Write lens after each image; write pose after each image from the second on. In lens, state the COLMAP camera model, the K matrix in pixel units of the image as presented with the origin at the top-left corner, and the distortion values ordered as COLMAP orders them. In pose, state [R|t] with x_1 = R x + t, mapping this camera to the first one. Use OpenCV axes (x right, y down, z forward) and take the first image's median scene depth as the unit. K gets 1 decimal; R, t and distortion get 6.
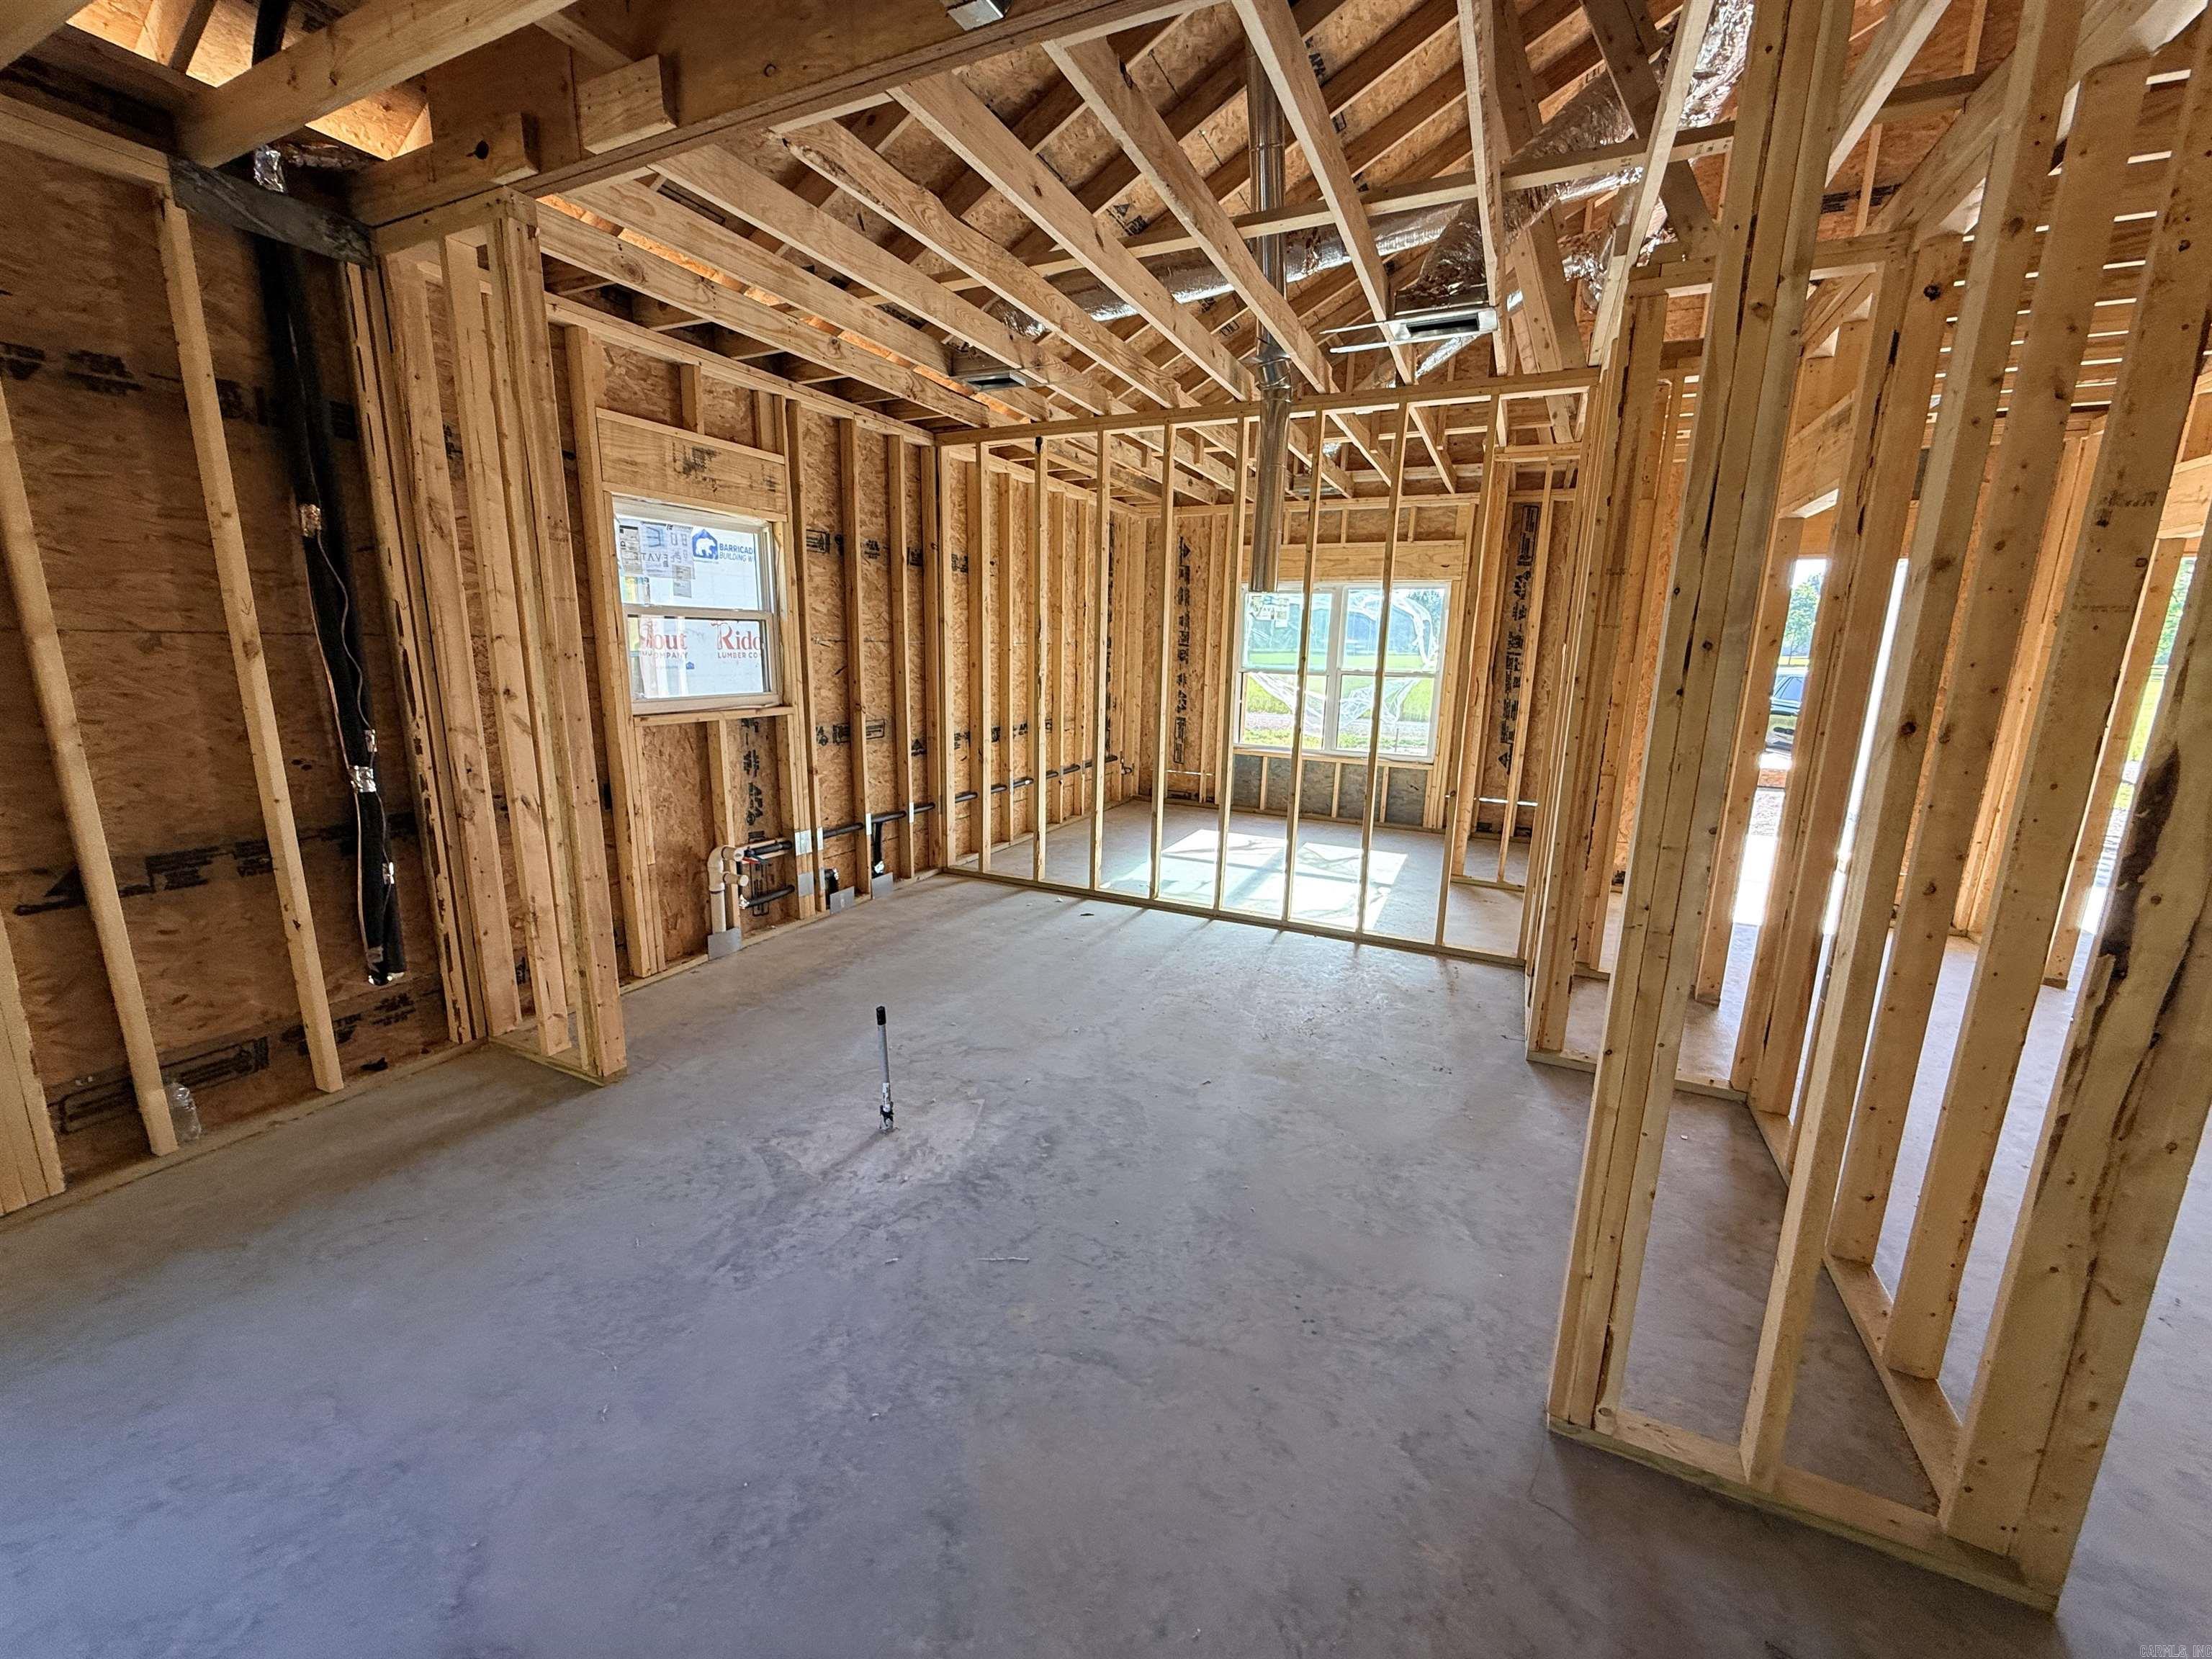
lens RADIAL K [[881.2, 0, 1104.3], [0, 881.2, 830.0], [0, 0, 1]] dist [-0.002501, 0.000712]
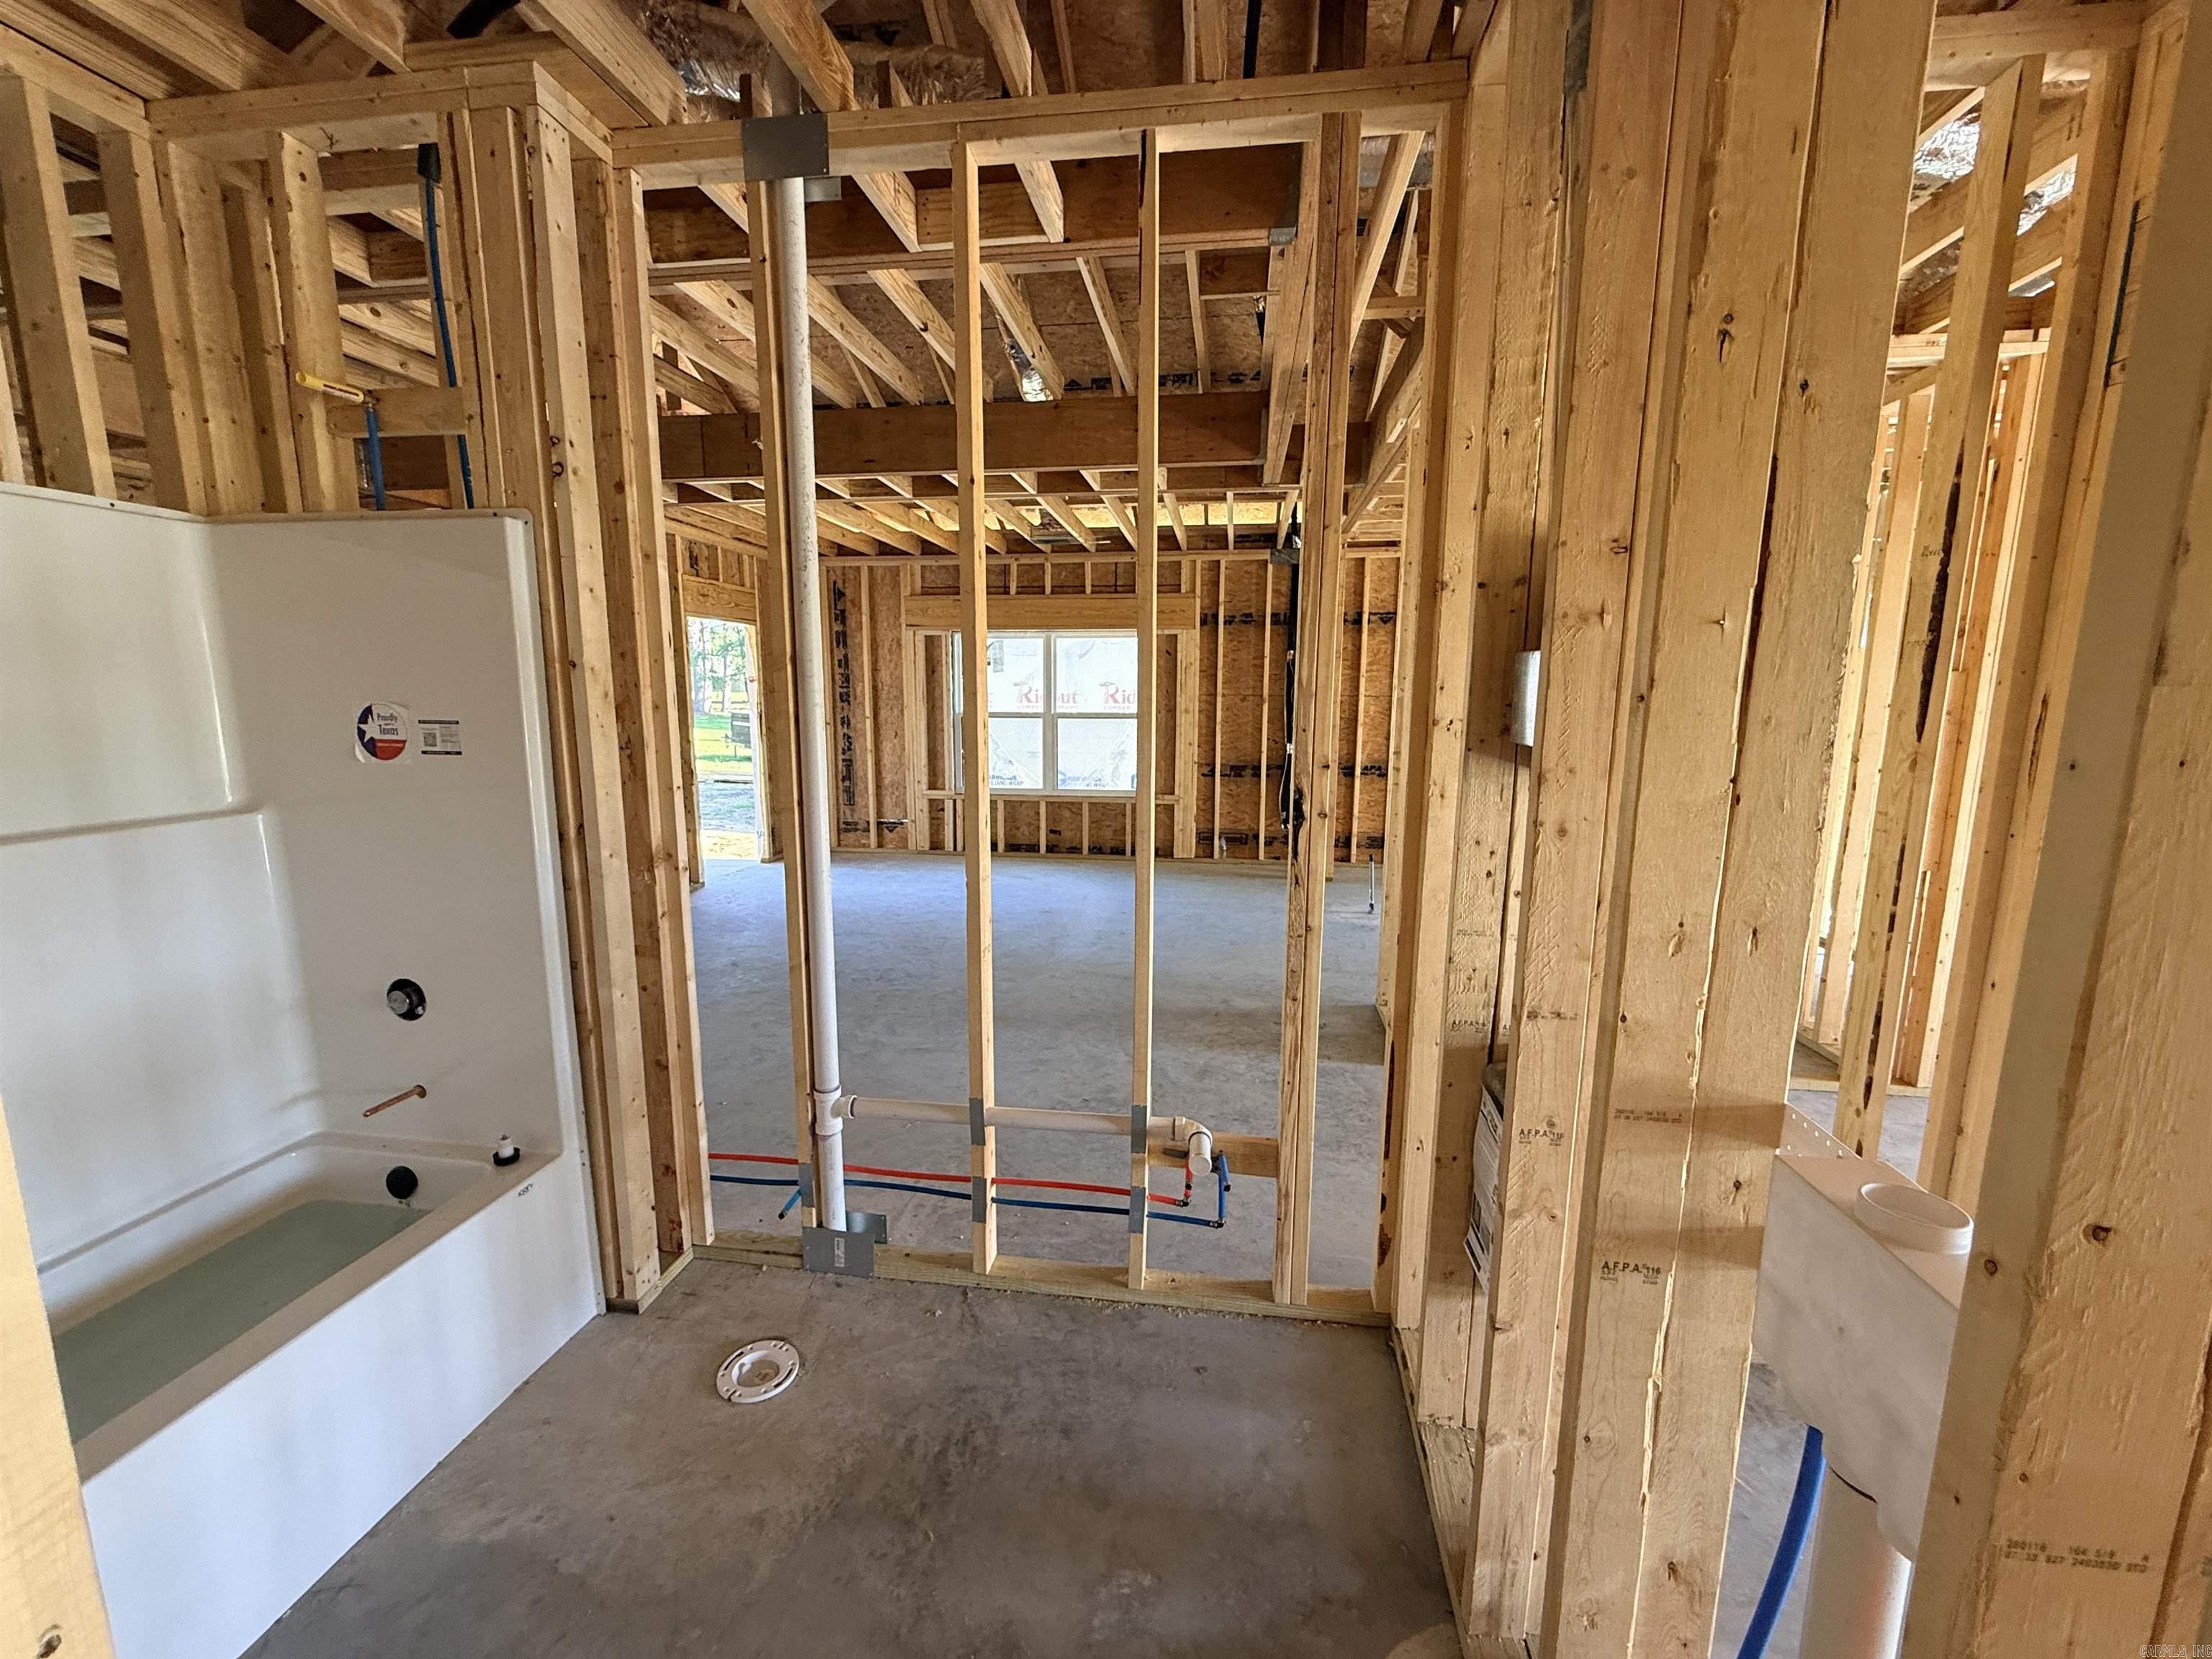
lens RADIAL K [[881.2, 0, 1103.2], [0, 881.2, 823.9], [0, 0, 1]] dist [-0.002501, 0.000712]
pose [[0.305026, 0.121689, -0.944537, 0.972870], [-0.194762, 0.978812, 0.063209, 0.067850], [0.932216, 0.164679, 0.322263, -0.227016]]
